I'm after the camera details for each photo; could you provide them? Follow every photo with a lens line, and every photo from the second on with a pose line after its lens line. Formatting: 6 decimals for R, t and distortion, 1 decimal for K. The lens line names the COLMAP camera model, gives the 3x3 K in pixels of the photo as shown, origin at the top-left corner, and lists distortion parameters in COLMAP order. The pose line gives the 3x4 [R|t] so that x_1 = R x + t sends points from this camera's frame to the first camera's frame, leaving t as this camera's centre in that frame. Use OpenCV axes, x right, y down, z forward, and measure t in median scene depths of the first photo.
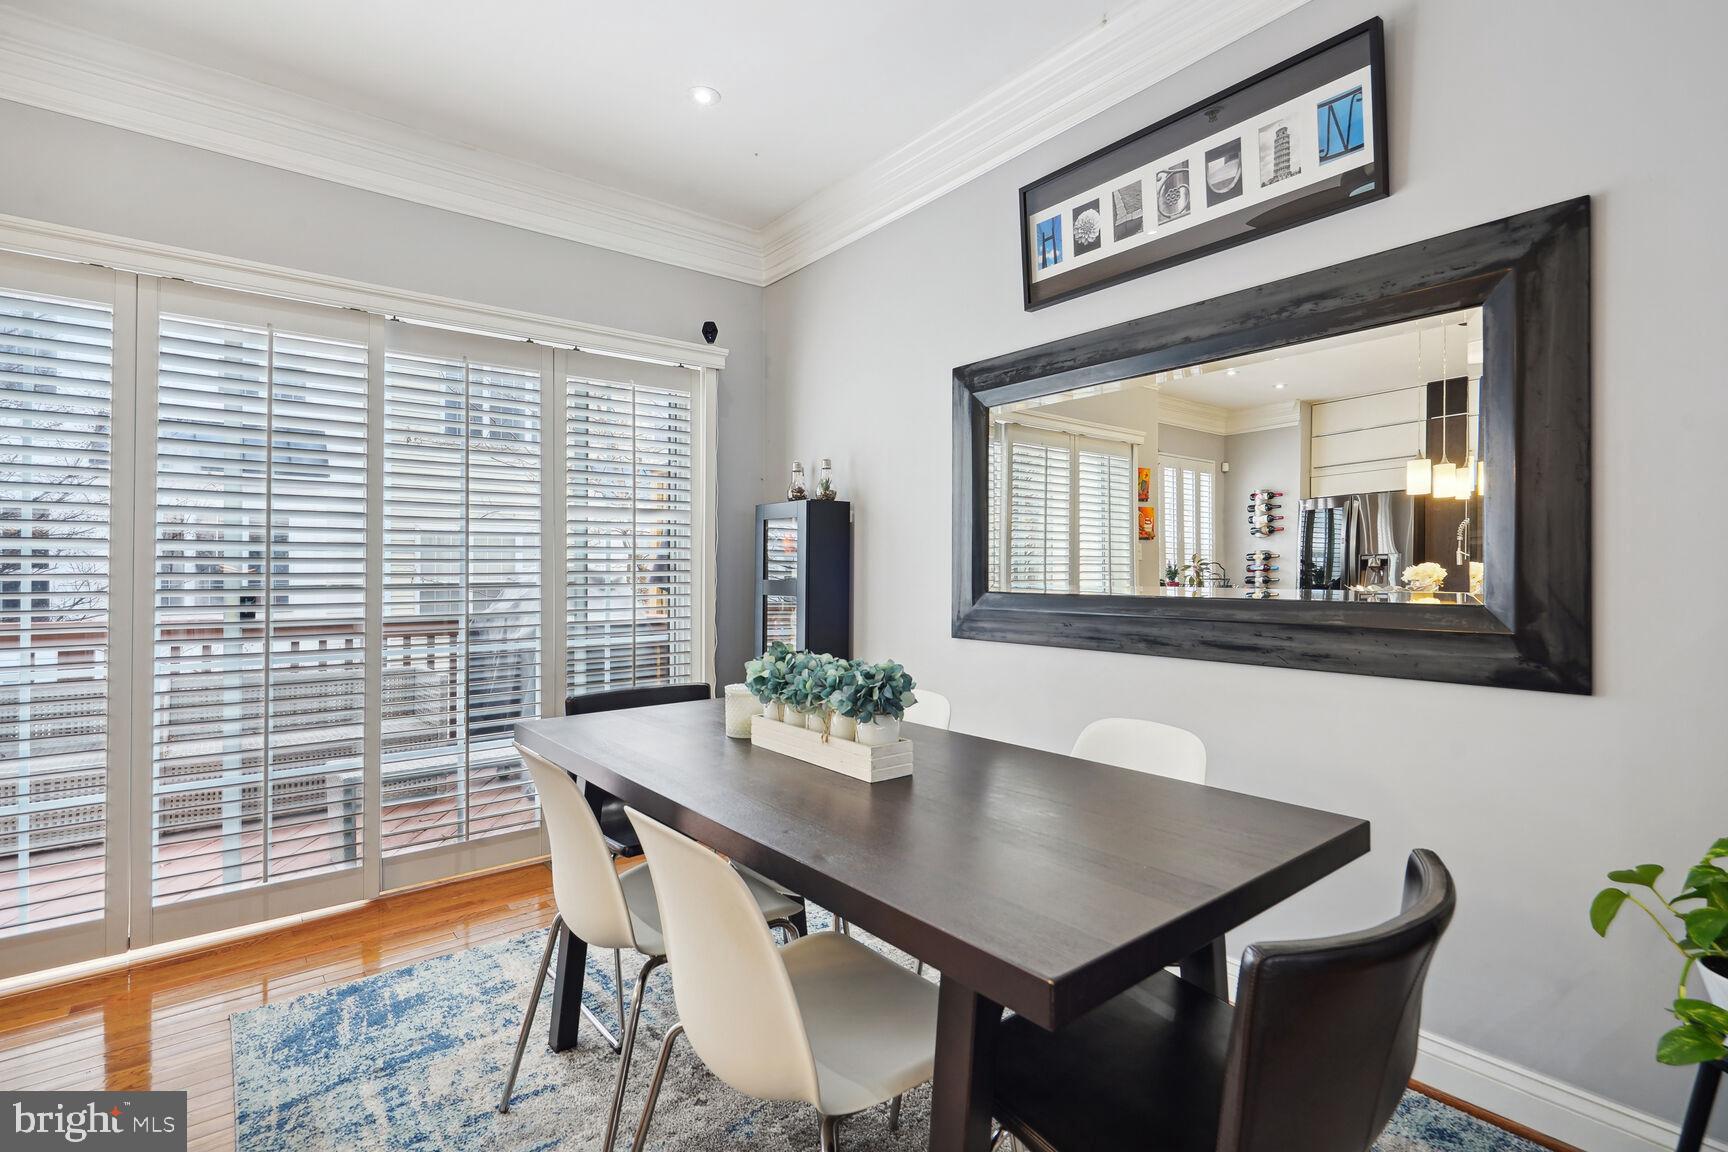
lens RADIAL K [[813.4, 0, 874.3], [0, 813.4, 577.3], [0, 0, 1]] dist [0.000118, -0.000038]
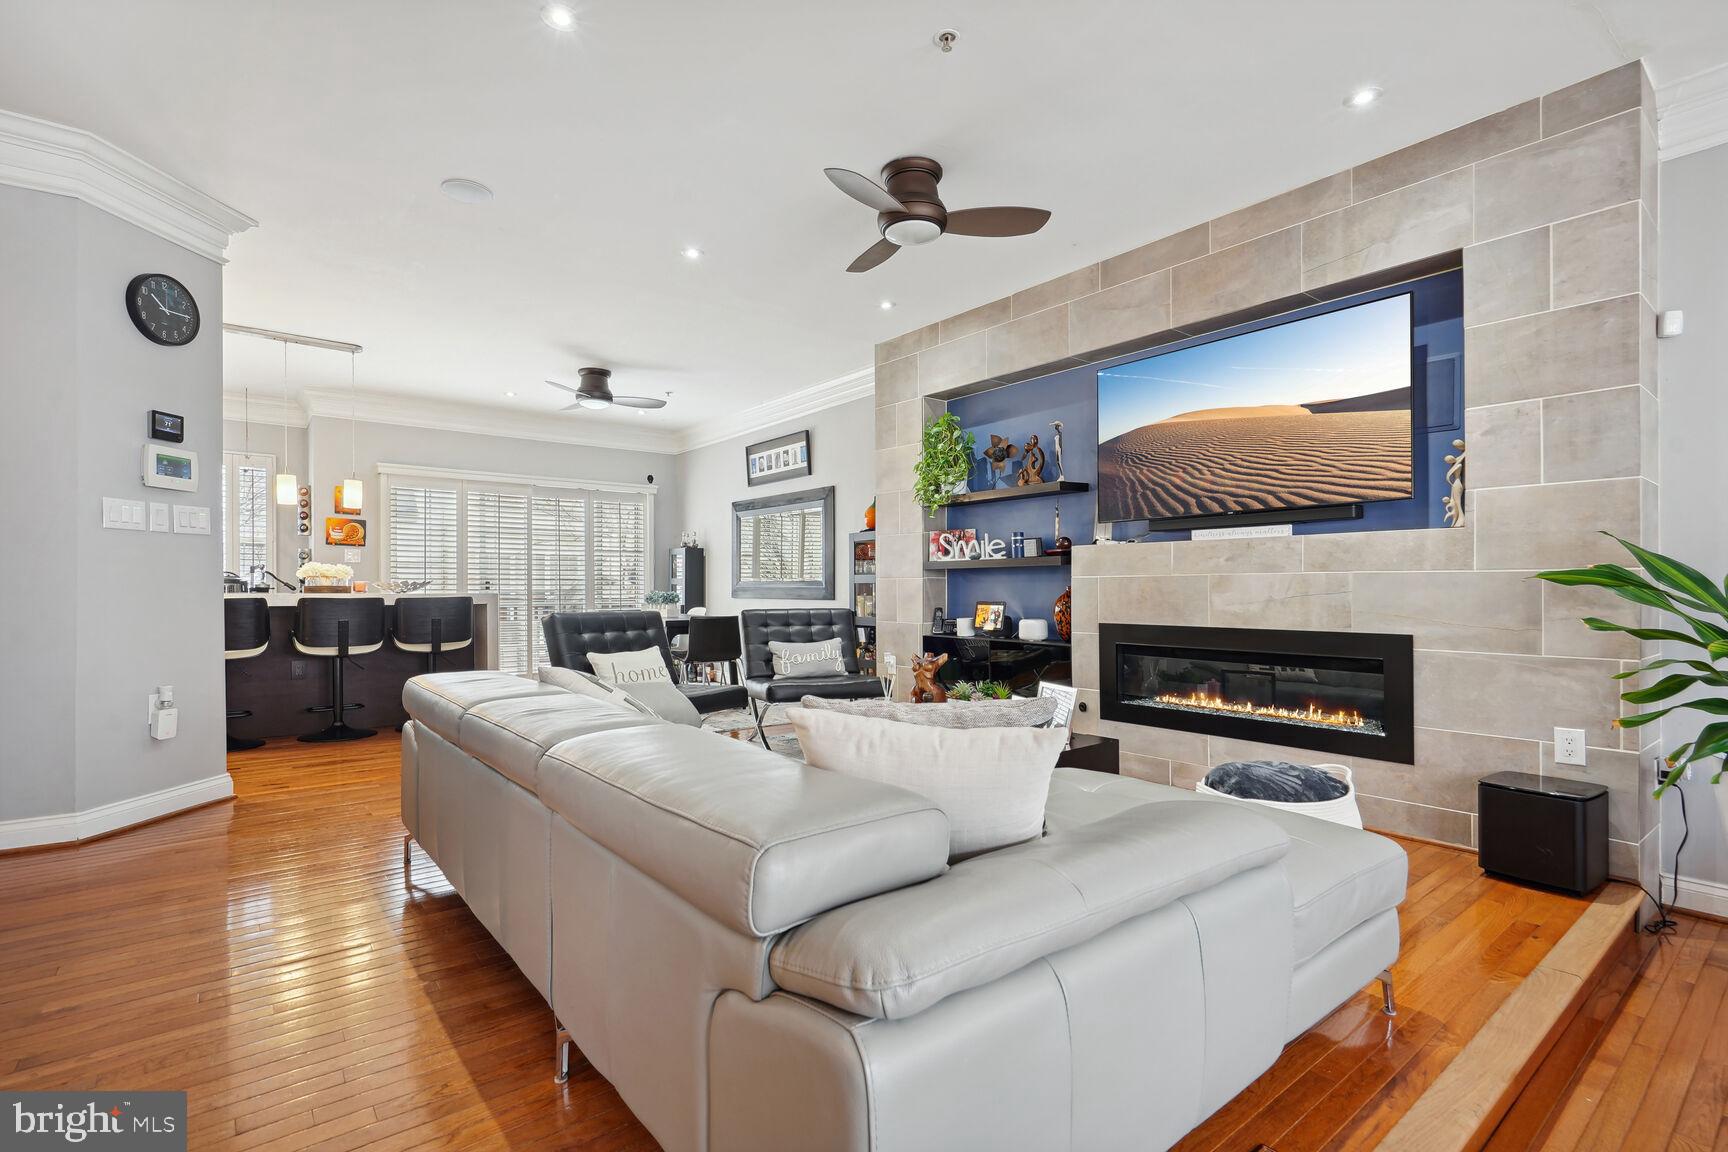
lens RADIAL K [[803.7, 0, 856.3], [0, 803.7, 593.8], [0, 0, 1]] dist [0.000985, 0.000210]
pose [[0.999823, -0.006221, -0.017771, 0.591700], [0.006301, 0.999970, 0.004421, 0.053072], [0.017743, -0.004532, 0.999832, -1.832768]]
